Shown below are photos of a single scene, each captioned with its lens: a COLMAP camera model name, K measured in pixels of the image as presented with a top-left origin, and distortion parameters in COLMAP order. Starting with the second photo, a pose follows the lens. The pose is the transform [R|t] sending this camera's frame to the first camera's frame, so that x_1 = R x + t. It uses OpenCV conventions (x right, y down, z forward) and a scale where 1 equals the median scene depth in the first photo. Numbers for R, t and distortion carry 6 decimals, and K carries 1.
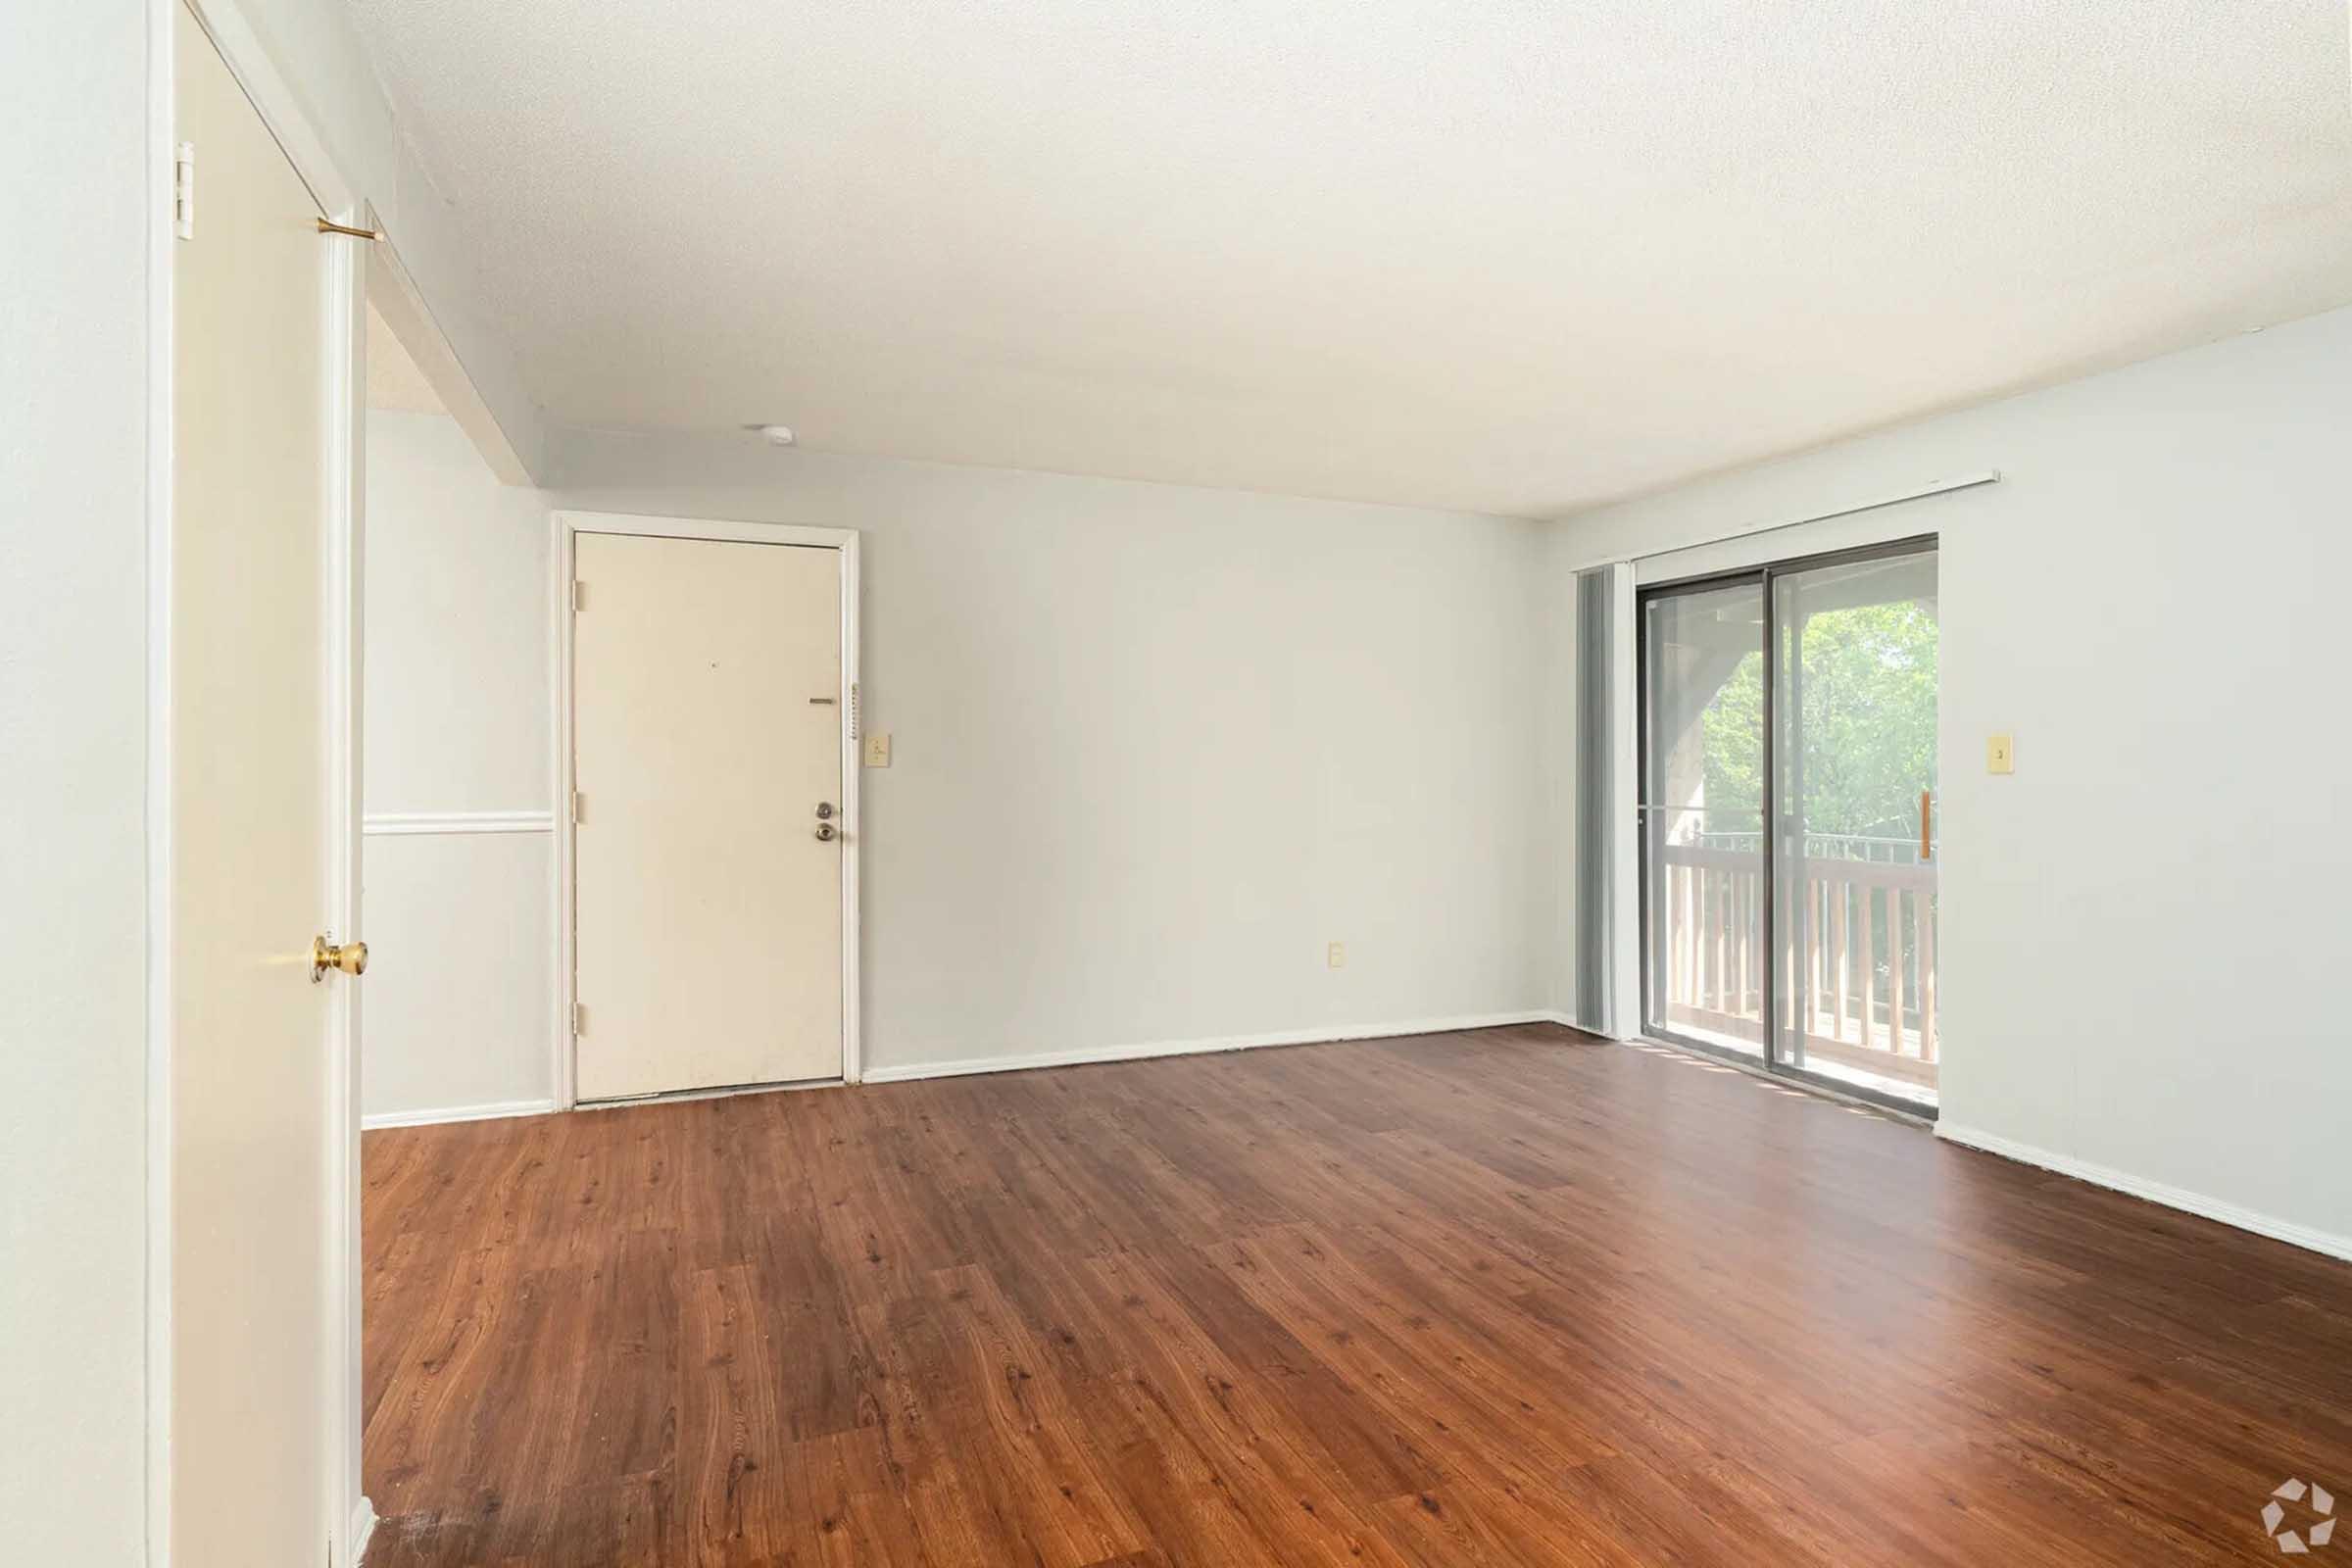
lens RADIAL K [[1208.4, 0, 1175.2], [0, 1208.4, 748.3], [0, 0, 1]] dist [0.000168, 0.000017]
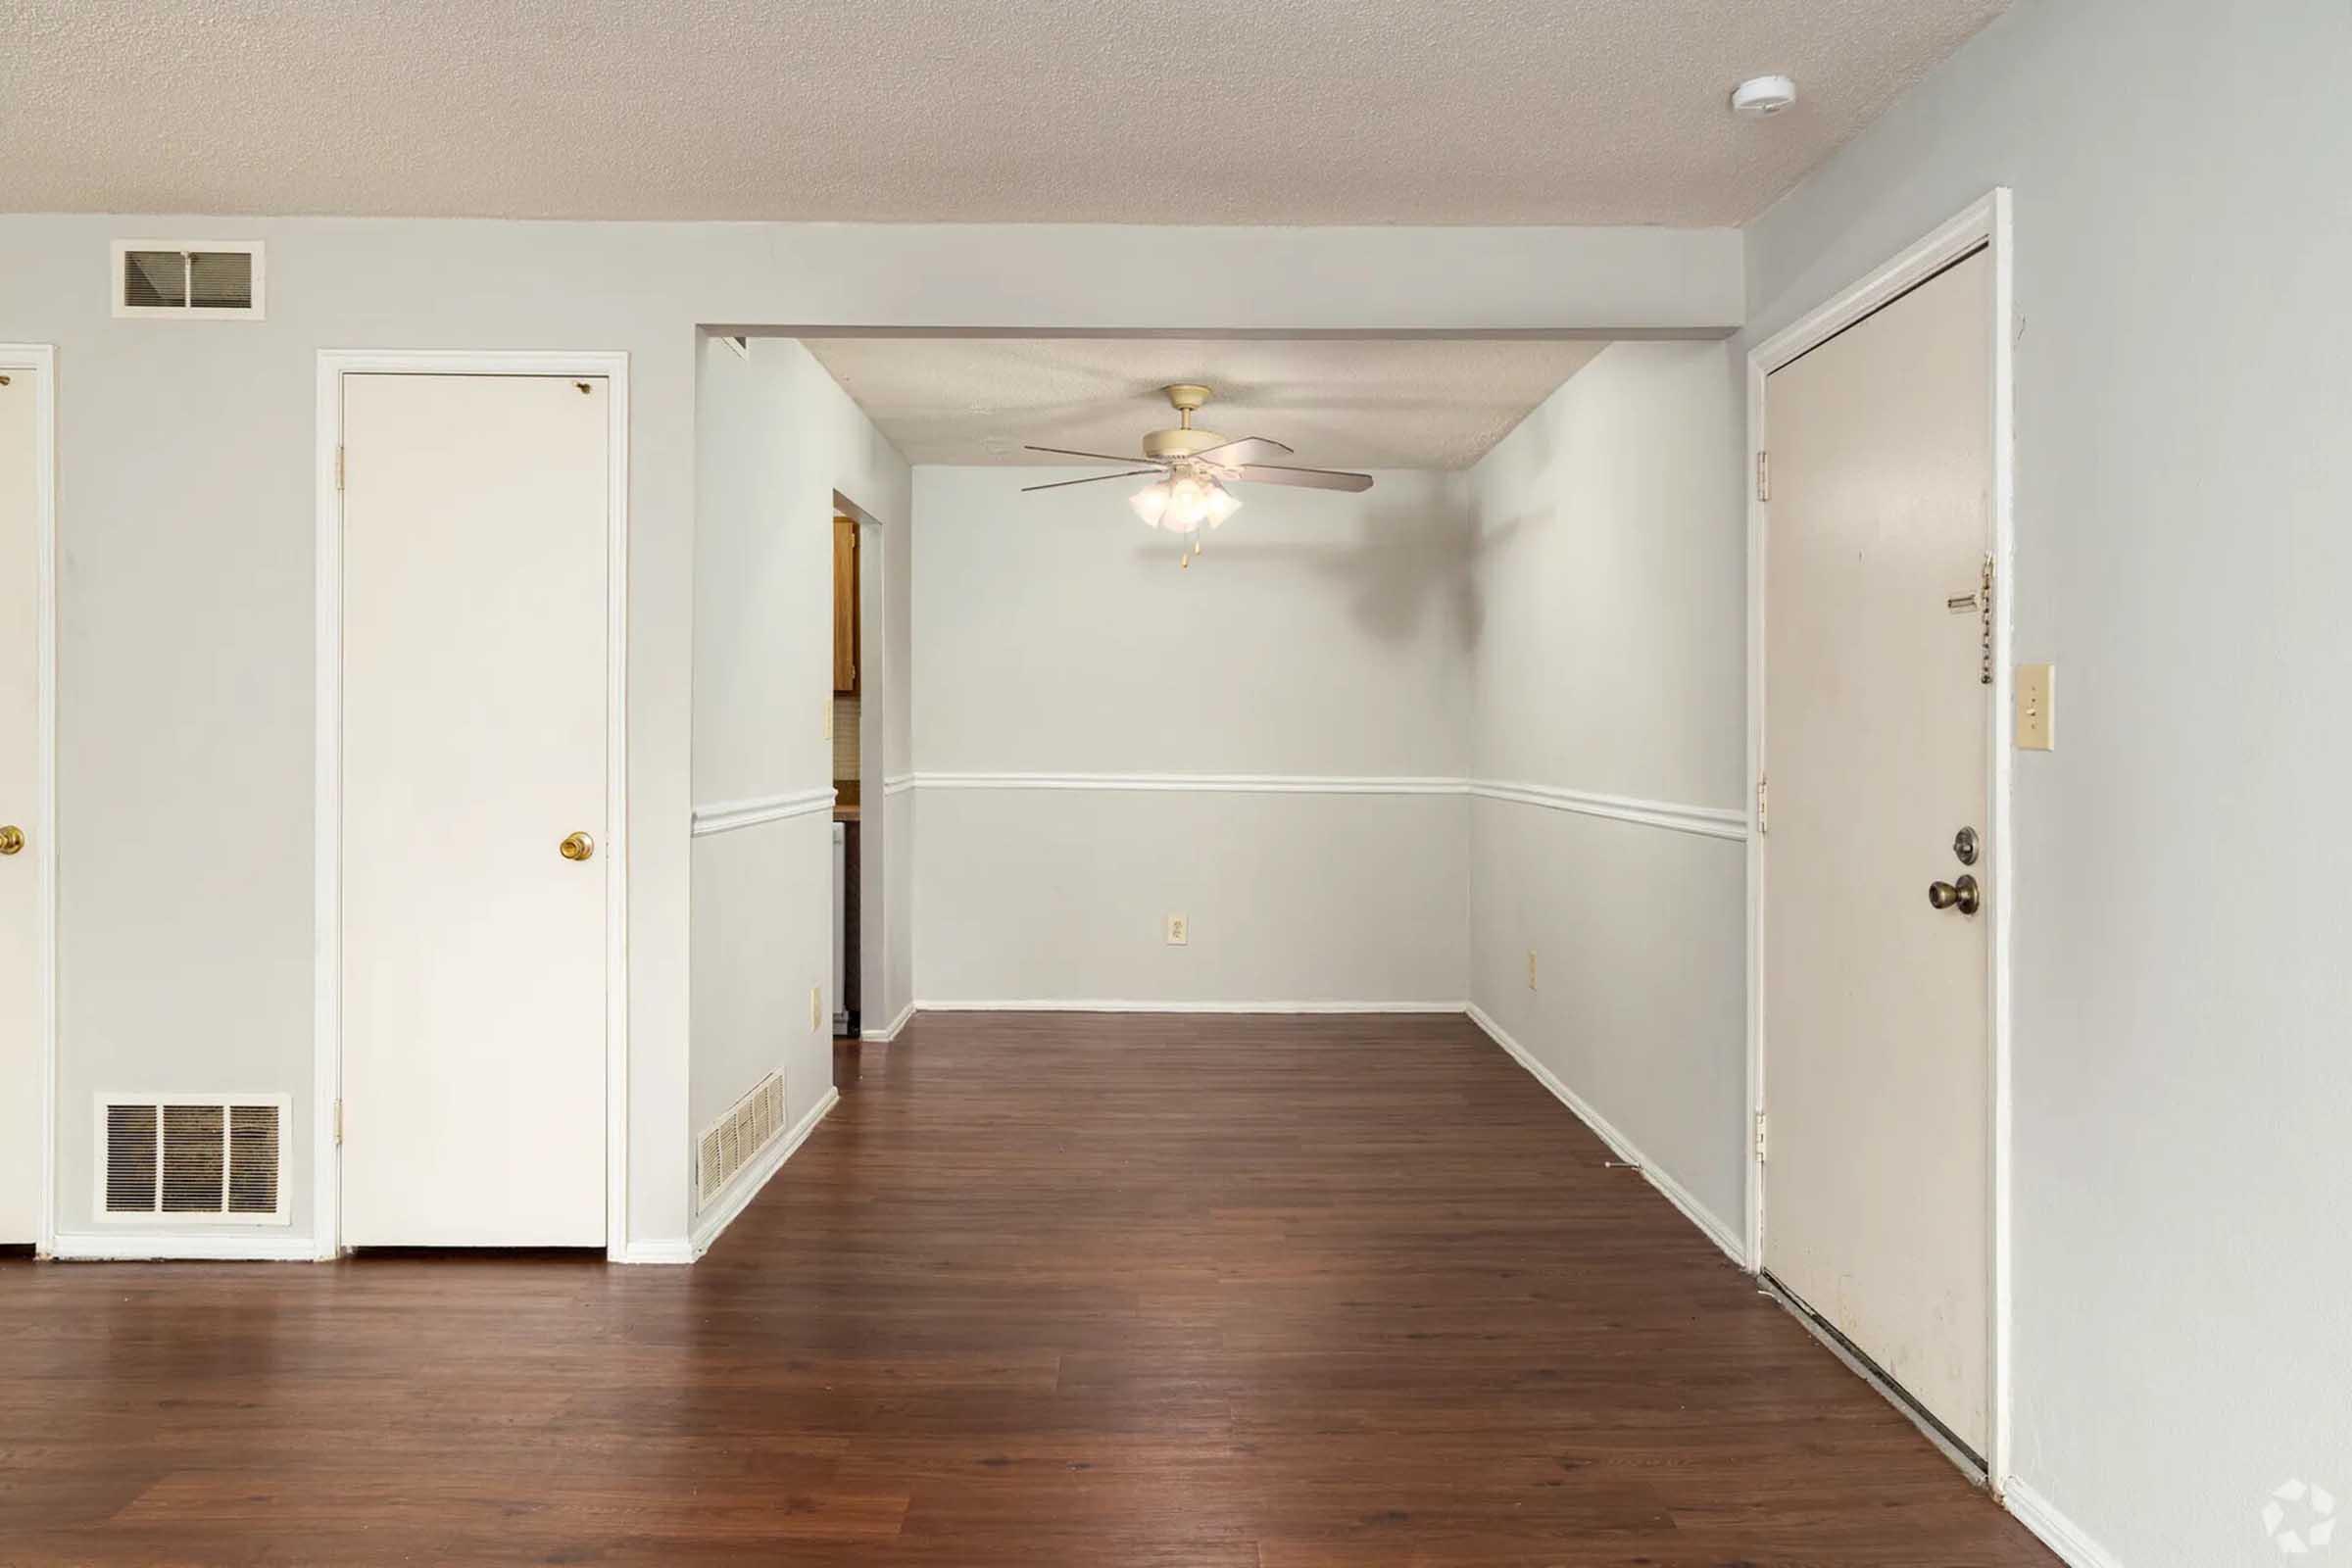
lens RADIAL K [[1496.3, 0, 1174.4], [0, 1496.3, 744.3], [0, 0, 1]] dist [0.000776, 0.000195]
pose [[-0.361677, 0.000593, -0.932303, 0.386043], [0.001452, 0.999999, 0.000073, 0.015760], [0.932302, -0.001328, -0.361678, 1.083488]]
